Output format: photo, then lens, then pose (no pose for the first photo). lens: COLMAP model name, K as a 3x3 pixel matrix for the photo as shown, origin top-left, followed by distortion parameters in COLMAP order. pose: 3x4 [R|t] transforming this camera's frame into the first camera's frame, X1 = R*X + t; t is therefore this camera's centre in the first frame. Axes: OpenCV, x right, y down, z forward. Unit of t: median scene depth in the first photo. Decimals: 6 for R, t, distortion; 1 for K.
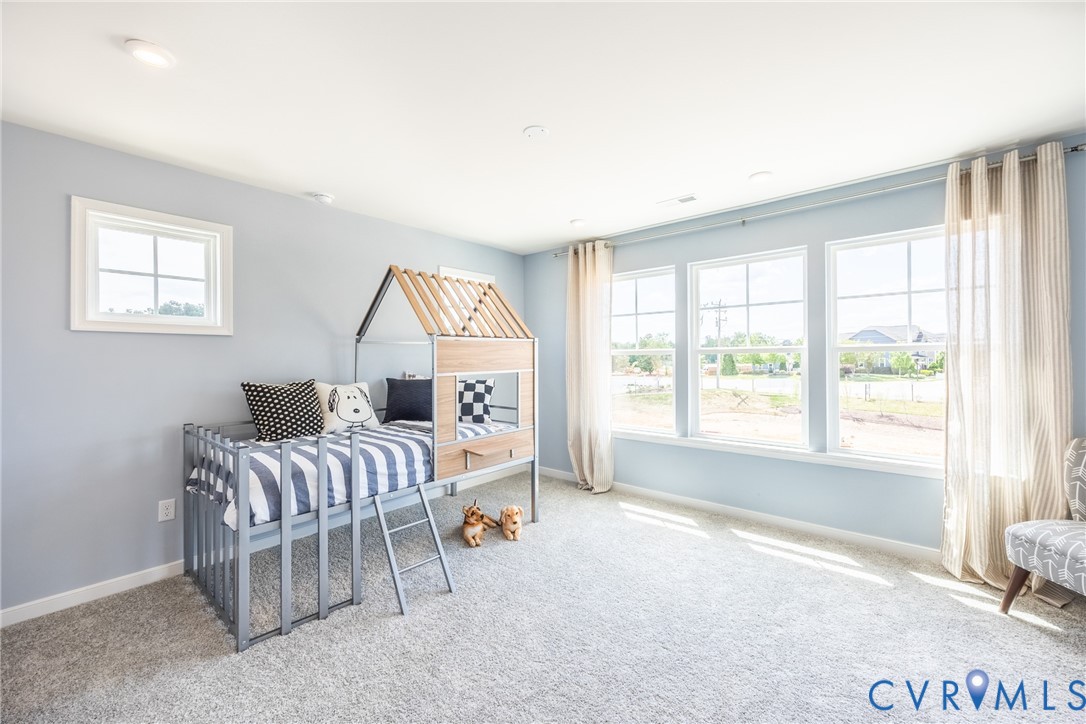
lens RADIAL K [[433.6, 0, 540.6], [0, 433.6, 359.5], [0, 0, 1]] dist [0.000589, 0.000447]
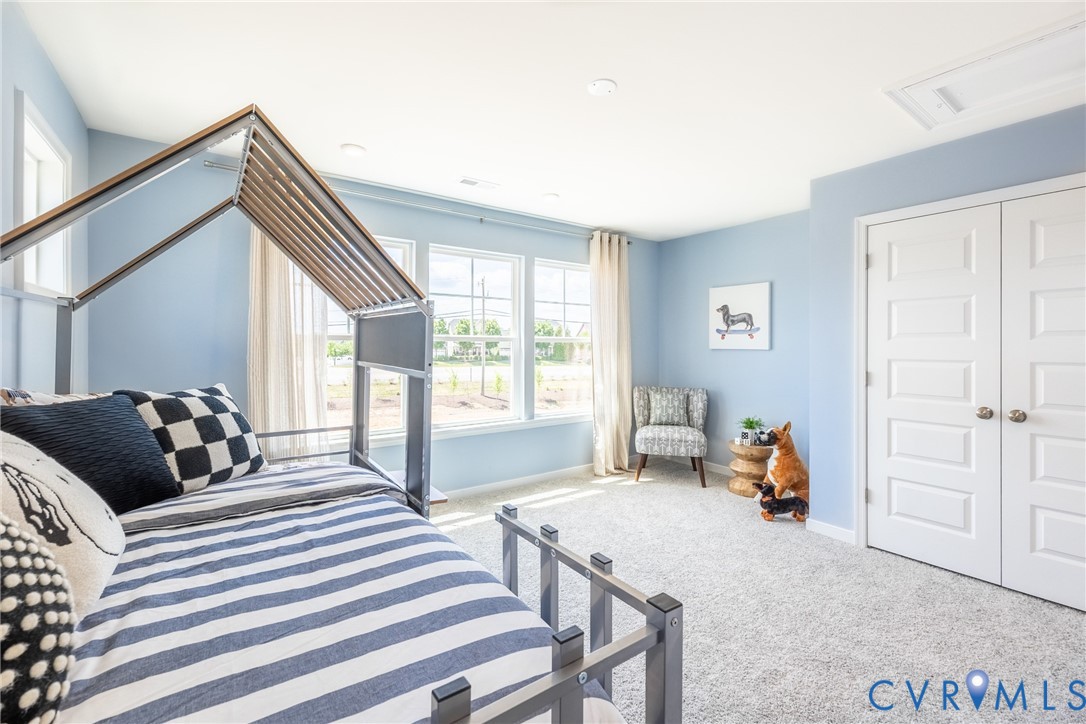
lens RADIAL K [[470.8, 0, 569.7], [0, 470.8, 343.4], [0, 0, 1]] dist [-0.016977, -0.000084]
pose [[0.208442, 0.010897, 0.977974, -0.812246], [-0.006192, 0.999933, -0.009822, 0.002977], [-0.978015, -0.004009, 0.208495, 0.702026]]
